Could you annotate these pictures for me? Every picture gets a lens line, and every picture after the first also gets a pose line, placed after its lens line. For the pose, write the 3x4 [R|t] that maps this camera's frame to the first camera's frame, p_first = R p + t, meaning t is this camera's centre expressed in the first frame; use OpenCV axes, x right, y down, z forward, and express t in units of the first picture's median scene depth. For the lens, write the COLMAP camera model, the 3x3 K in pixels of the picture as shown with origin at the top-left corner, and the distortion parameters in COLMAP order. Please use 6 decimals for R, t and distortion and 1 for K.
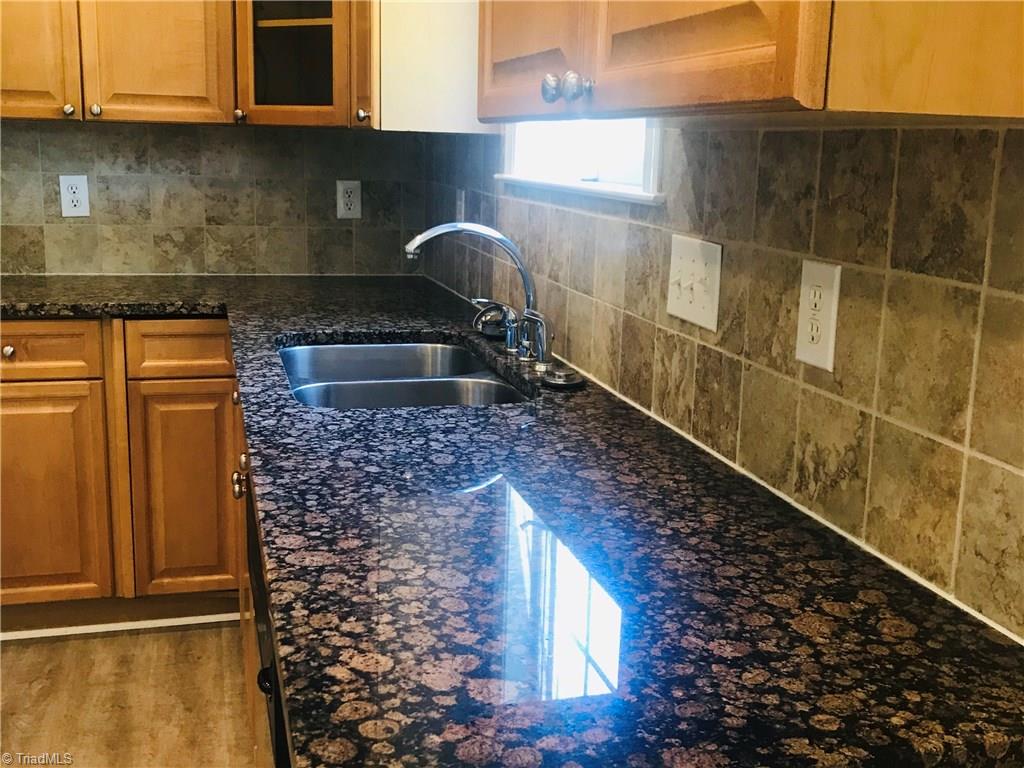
lens RADIAL K [[1132.8, 0, 483.1], [0, 1132.8, 367.4], [0, 0, 1]] dist [0.180653, -0.486037]
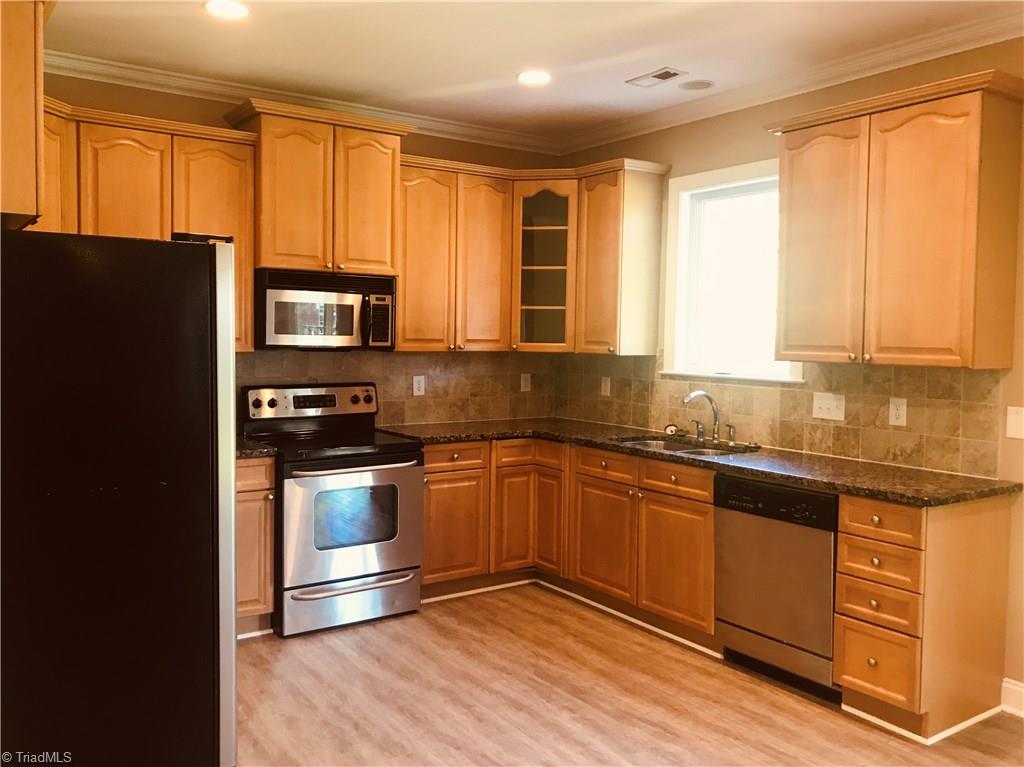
lens RADIAL K [[853.8, 0, 508.6], [0, 853.8, 367.5], [0, 0, 1]] dist [0.020808, -0.003838]
pose [[0.936640, -0.022661, 0.349561, -1.030997], [0.074834, 0.987812, -0.136479, 0.053844], [-0.342208, 0.153991, 0.926920, -0.656968]]
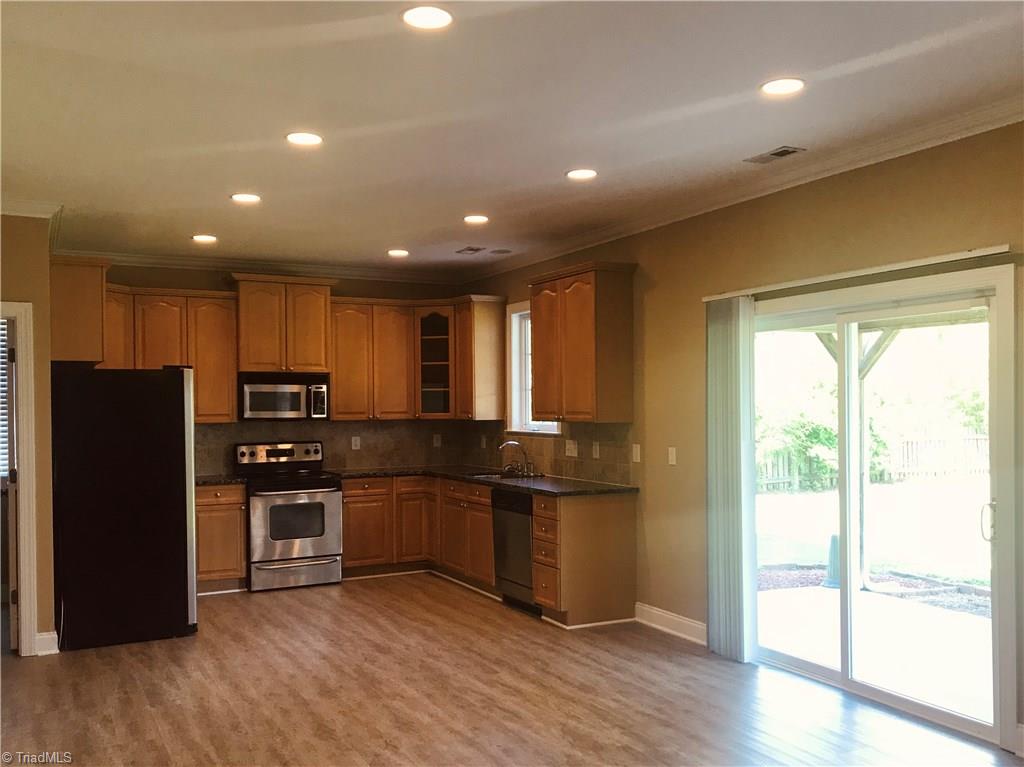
lens RADIAL K [[898.4, 0, 522.9], [0, 898.4, 407.9], [0, 0, 1]] dist [0.013916, -0.003967]
pose [[0.969244, -0.030475, 0.244207, -0.710883], [0.076291, 0.980626, -0.180421, 0.321382], [-0.233978, 0.193503, 0.952791, -2.006523]]
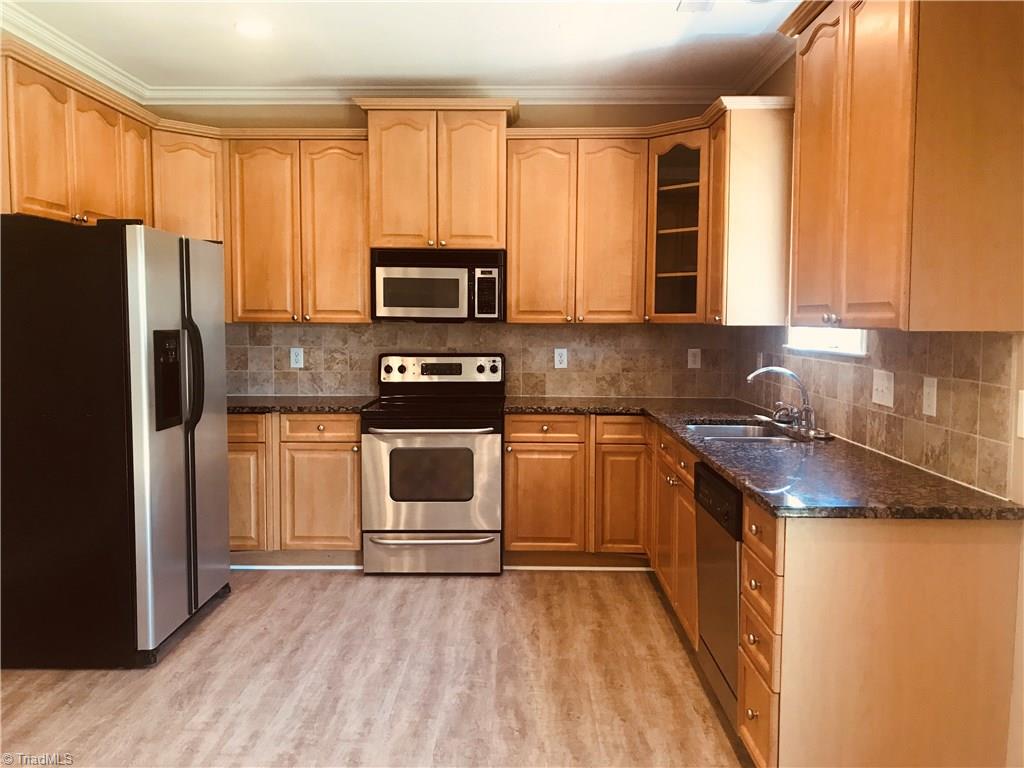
lens RADIAL K [[835.9, 0, 509.5], [0, 835.9, 372.8], [0, 0, 1]] dist [0.064912, -0.080982]
pose [[0.966644, -0.001370, -0.256122, -0.085171], [-0.032958, 0.991007, -0.129690, 0.102795], [0.253996, 0.133805, 0.957905, -0.633751]]
